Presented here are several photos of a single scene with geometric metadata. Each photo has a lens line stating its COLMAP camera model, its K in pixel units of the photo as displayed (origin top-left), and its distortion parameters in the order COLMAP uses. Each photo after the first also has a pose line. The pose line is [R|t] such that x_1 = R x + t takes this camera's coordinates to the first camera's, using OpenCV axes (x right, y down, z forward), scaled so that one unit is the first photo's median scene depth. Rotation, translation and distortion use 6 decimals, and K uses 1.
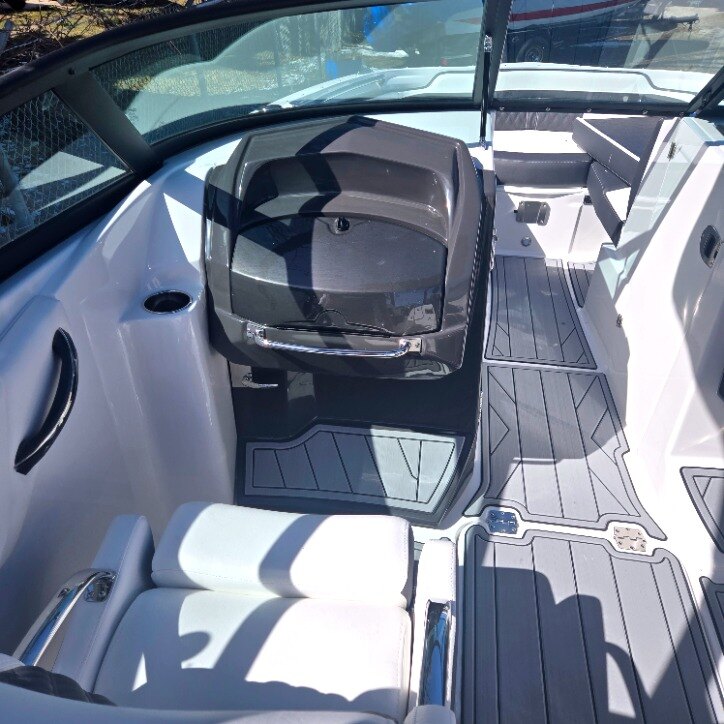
lens RADIAL K [[656.1, 0, 362.0], [0, 656.1, 362.0], [0, 0, 1]] dist [0.102505, -0.120255]
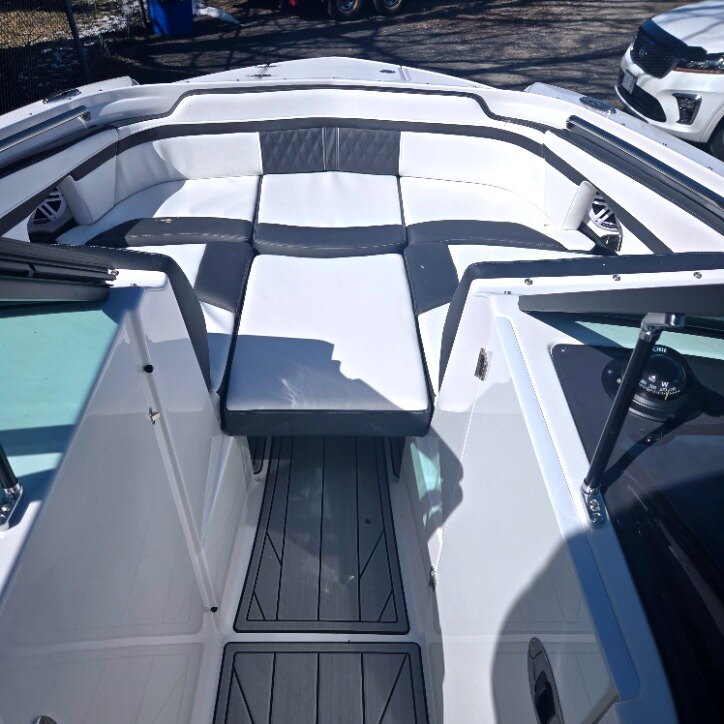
lens RADIAL K [[656.9, 0, 365.9], [0, 656.9, 365.5], [0, 0, 1]] dist [0.063940, -0.054703]
pose [[0.985479, -0.084924, 0.147036, 0.325982], [0.069646, 0.991912, 0.106109, -0.417666], [-0.154858, -0.094328, 0.983423, 0.550364]]
